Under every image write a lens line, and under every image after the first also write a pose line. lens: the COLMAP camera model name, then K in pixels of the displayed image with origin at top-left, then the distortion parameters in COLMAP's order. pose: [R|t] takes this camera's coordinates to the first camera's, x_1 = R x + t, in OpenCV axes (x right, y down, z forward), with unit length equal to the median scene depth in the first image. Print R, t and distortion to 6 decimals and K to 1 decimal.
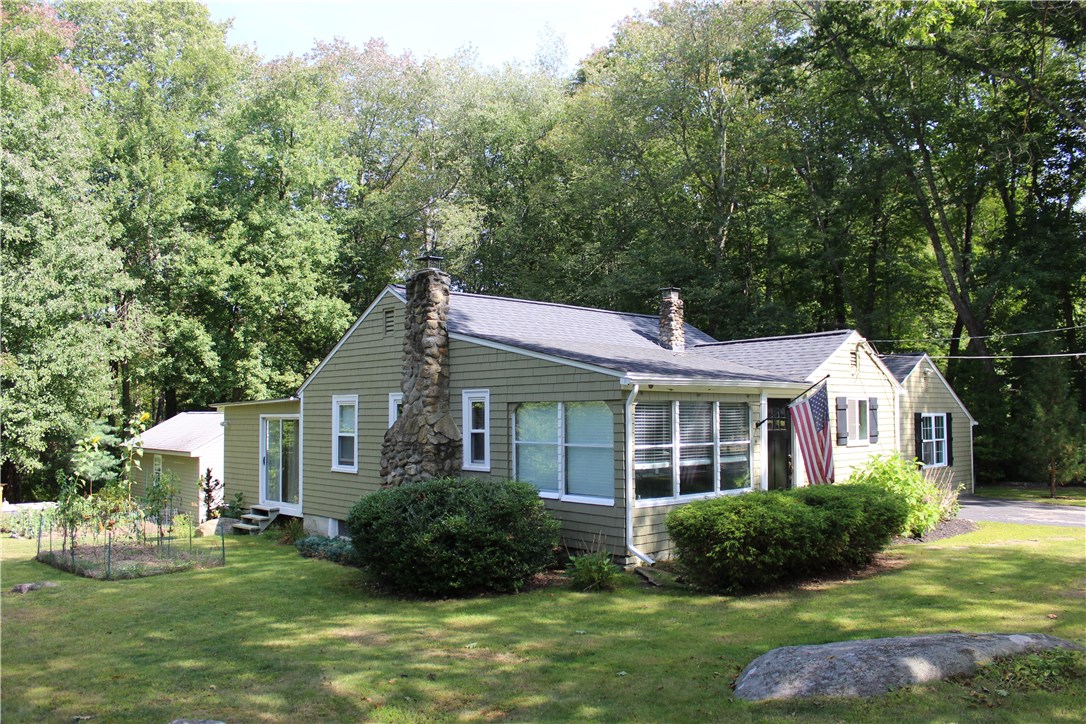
lens RADIAL K [[861.8, 0, 574.2], [0, 861.8, 373.0], [0, 0, 1]] dist [-0.154296, 0.152261]
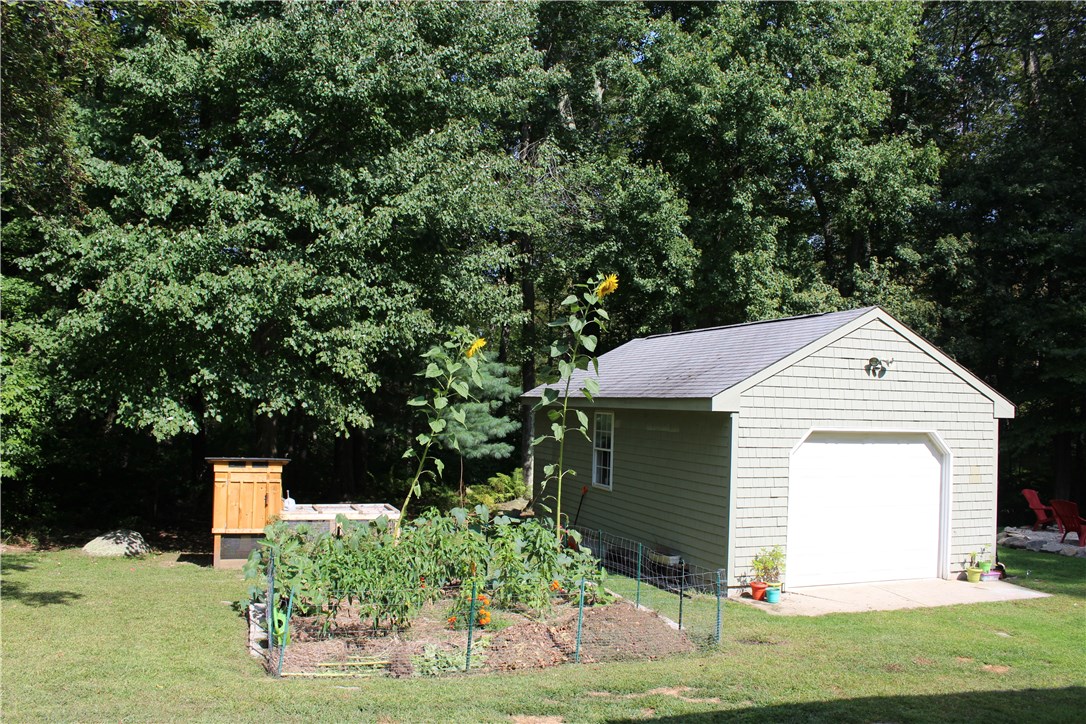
lens RADIAL K [[861.8, 0, 574.2], [0, 861.8, 373.0], [0, 0, 1]] dist [-0.154296, 0.152261]
pose [[0.916551, 0.025887, -0.399078, -0.319714], [-0.031170, 0.999491, -0.006755, 0.074991], [0.398700, 0.018630, 0.916892, 0.557074]]
